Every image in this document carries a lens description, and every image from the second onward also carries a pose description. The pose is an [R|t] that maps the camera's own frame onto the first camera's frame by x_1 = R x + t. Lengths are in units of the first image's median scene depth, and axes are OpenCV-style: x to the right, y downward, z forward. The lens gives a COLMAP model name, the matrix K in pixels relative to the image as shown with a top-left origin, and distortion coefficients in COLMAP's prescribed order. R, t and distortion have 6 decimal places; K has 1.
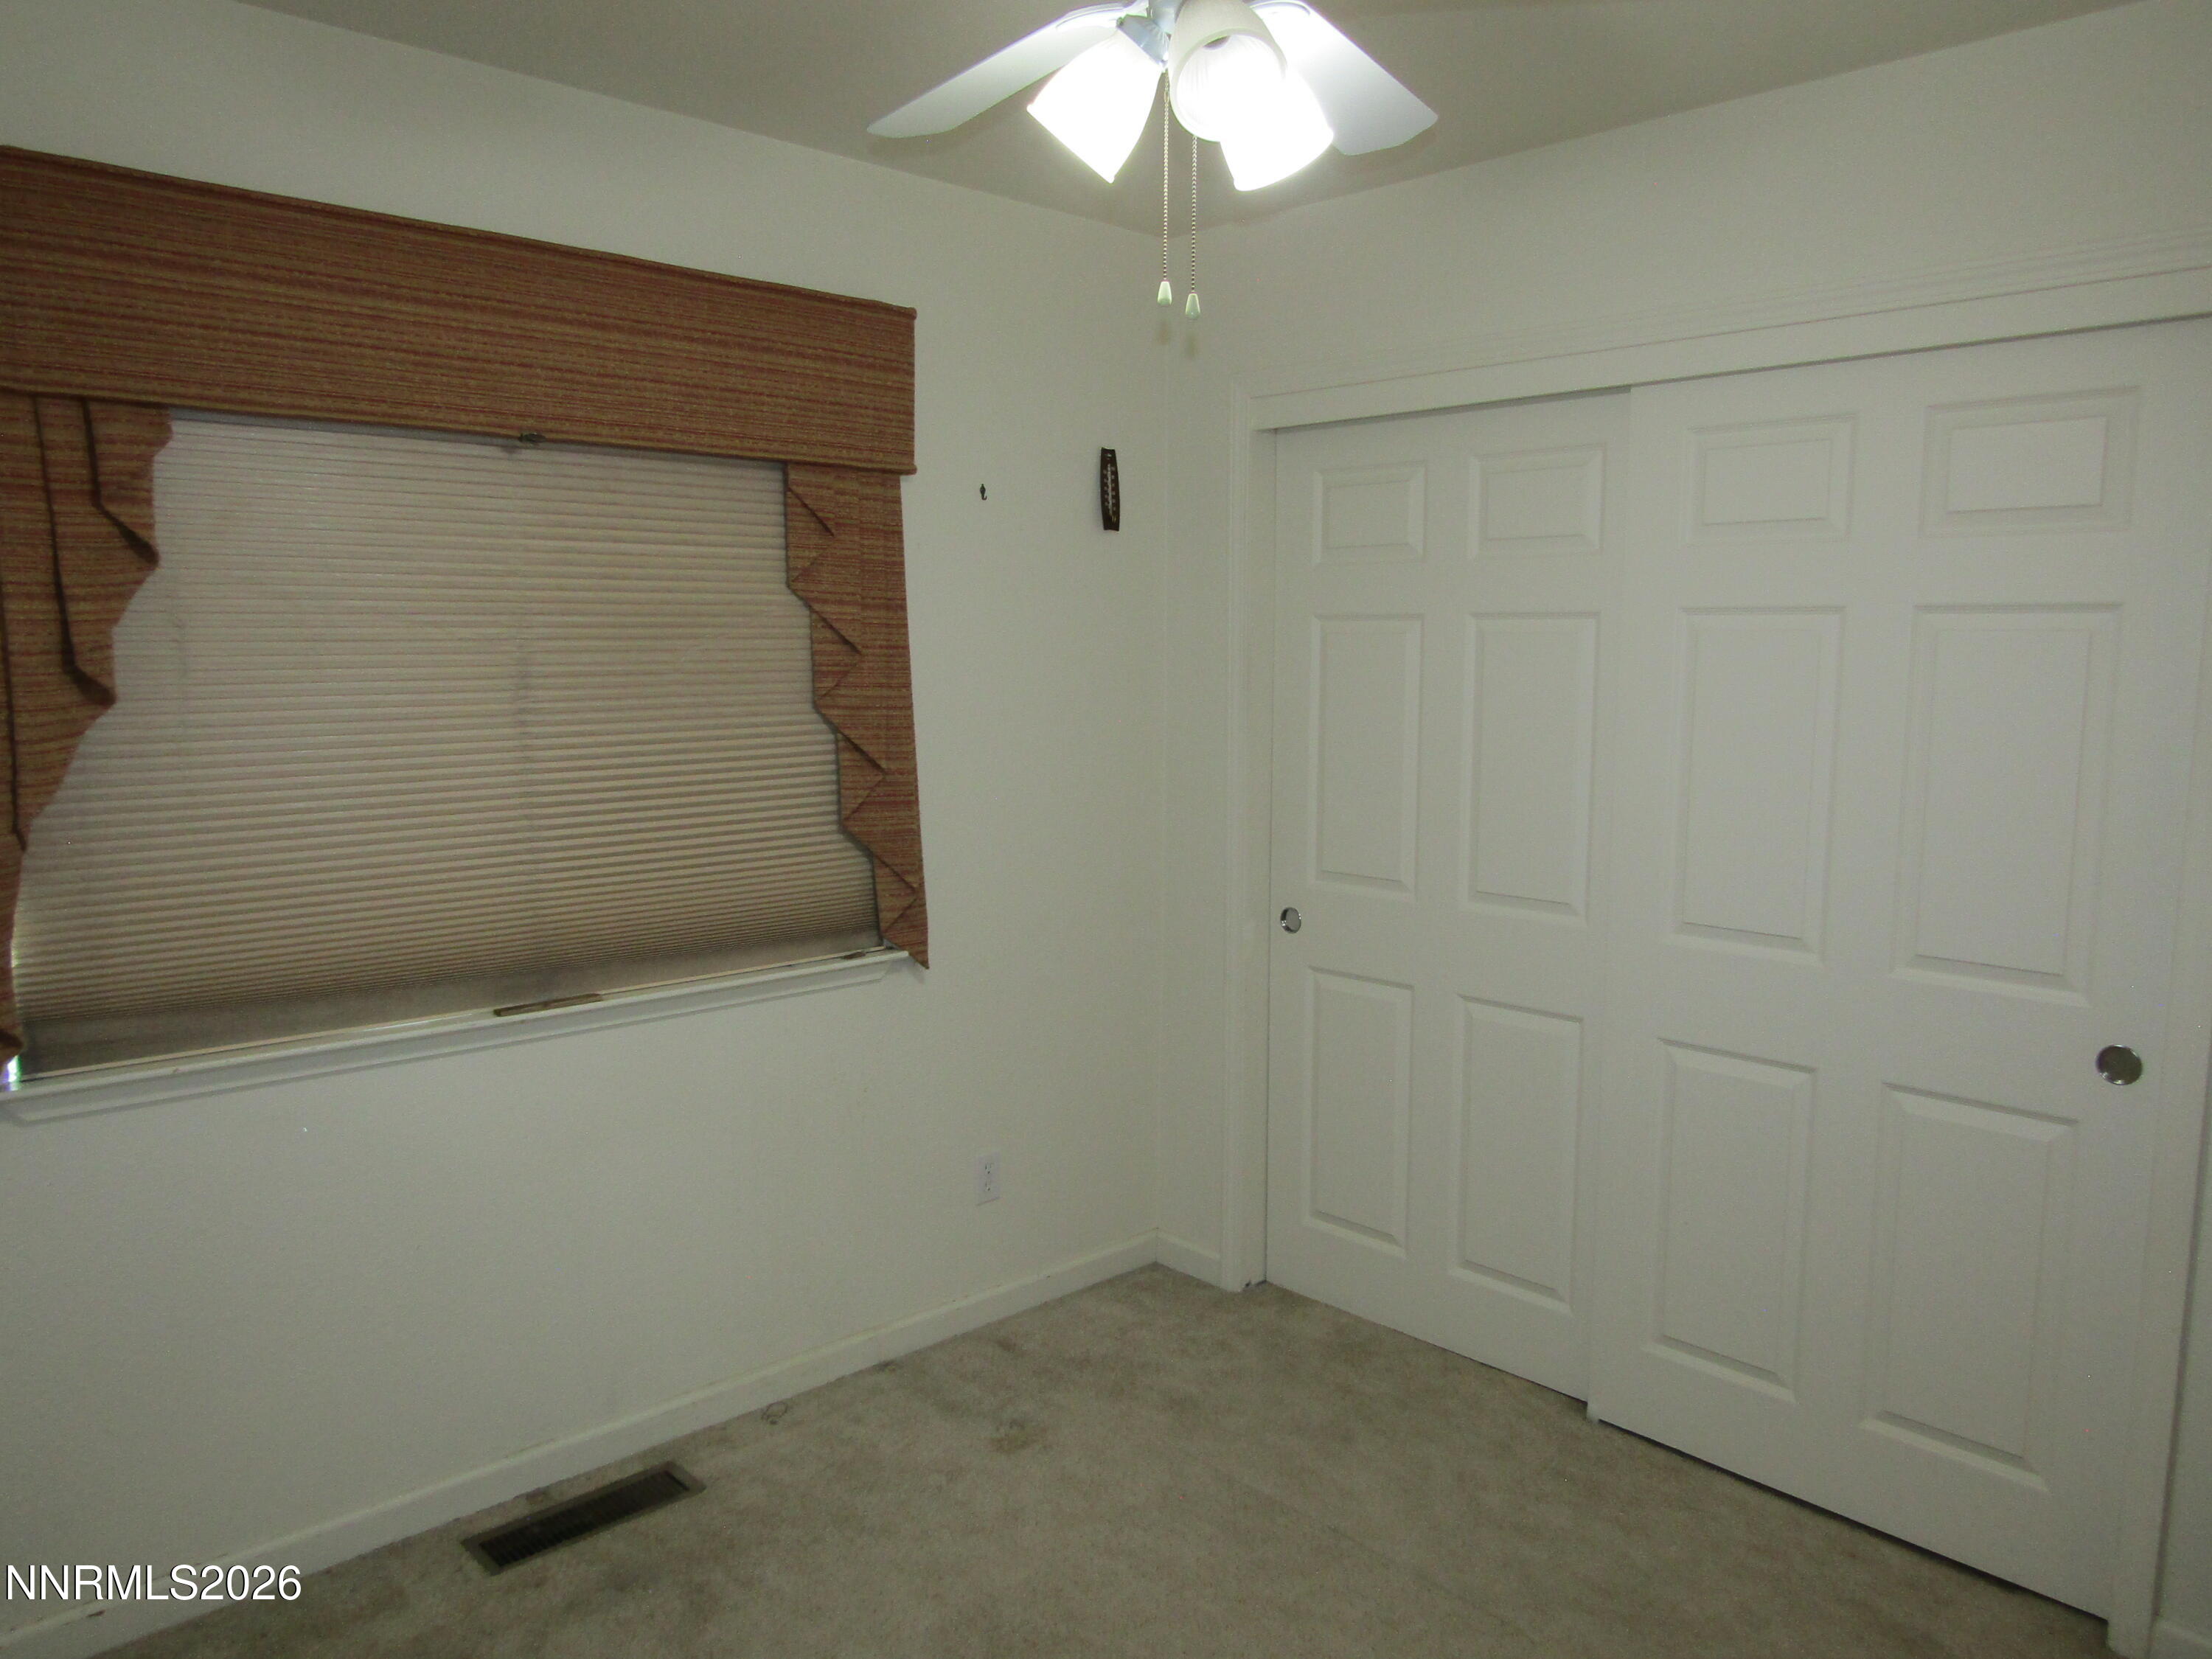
lens RADIAL K [[1561.2, 0, 1104.0], [0, 1561.2, 850.6], [0, 0, 1]] dist [0.003461, -0.007637]
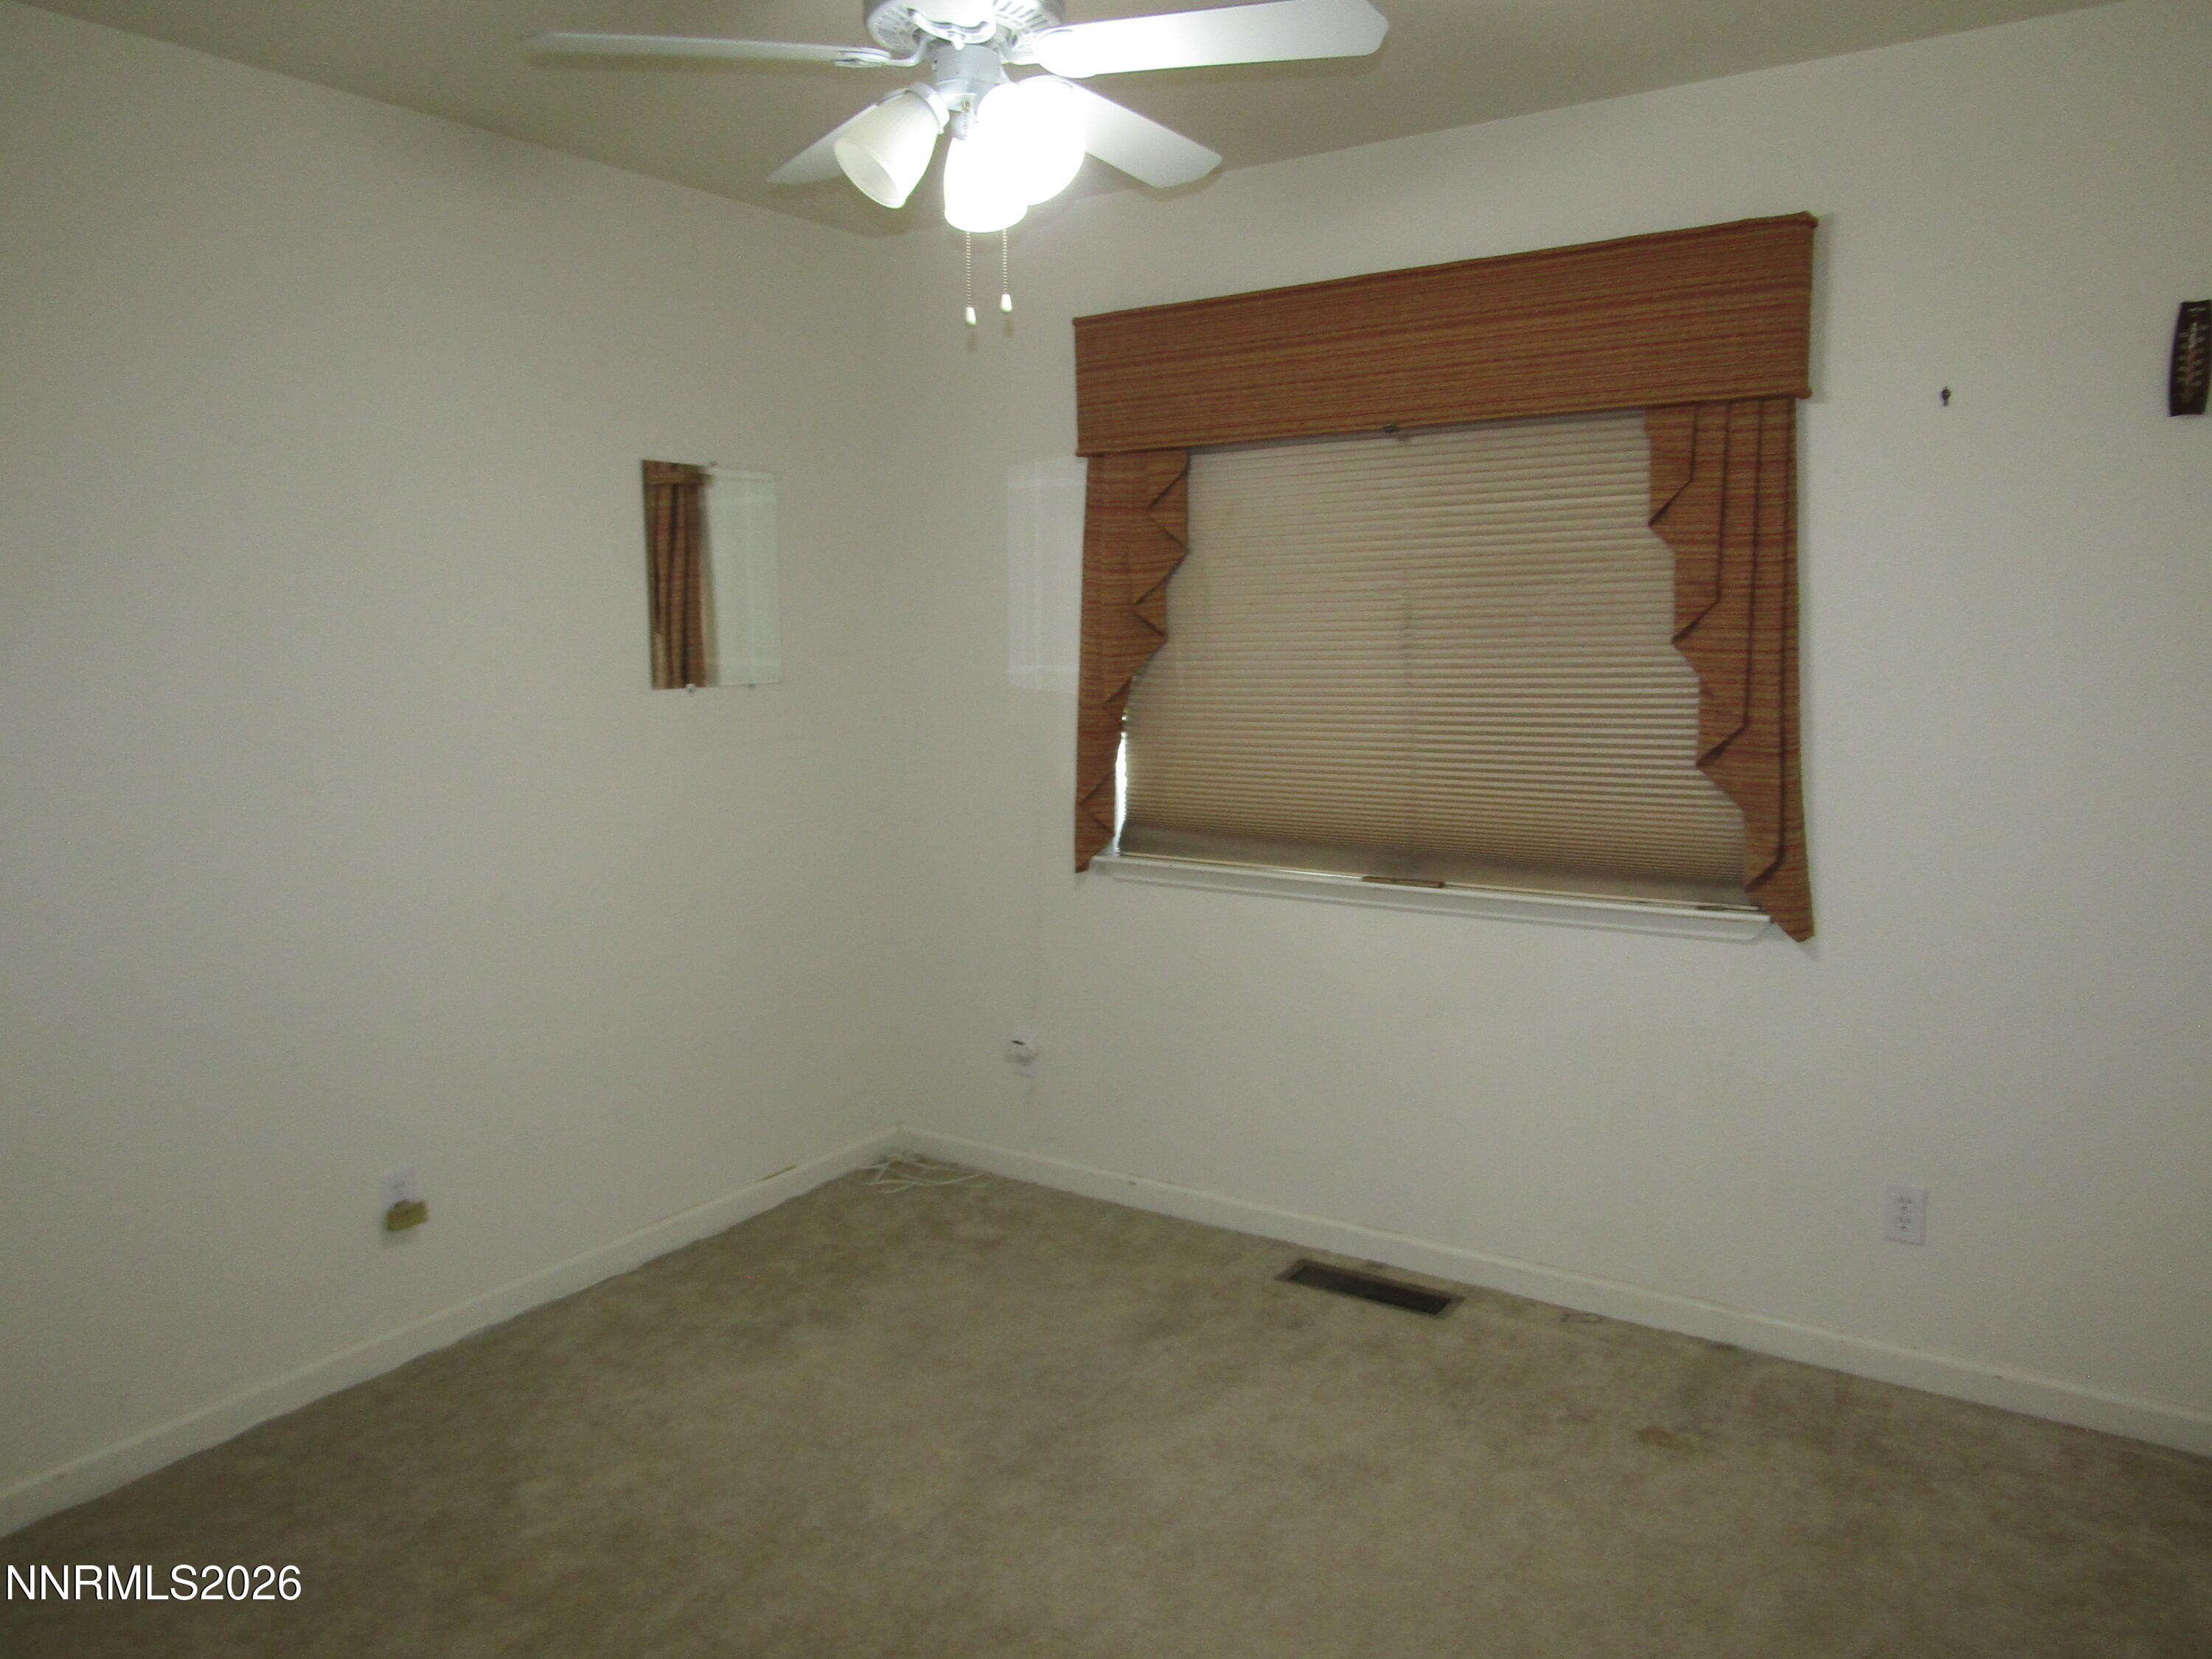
lens RADIAL K [[1561.2, 0, 1104.0], [0, 1561.2, 850.6], [0, 0, 1]] dist [0.003461, -0.007637]
pose [[0.232520, 0.131762, -0.963625, 0.751269], [-0.116442, 0.987426, 0.106919, -0.030426], [0.965596, 0.087346, 0.244939, 0.438131]]
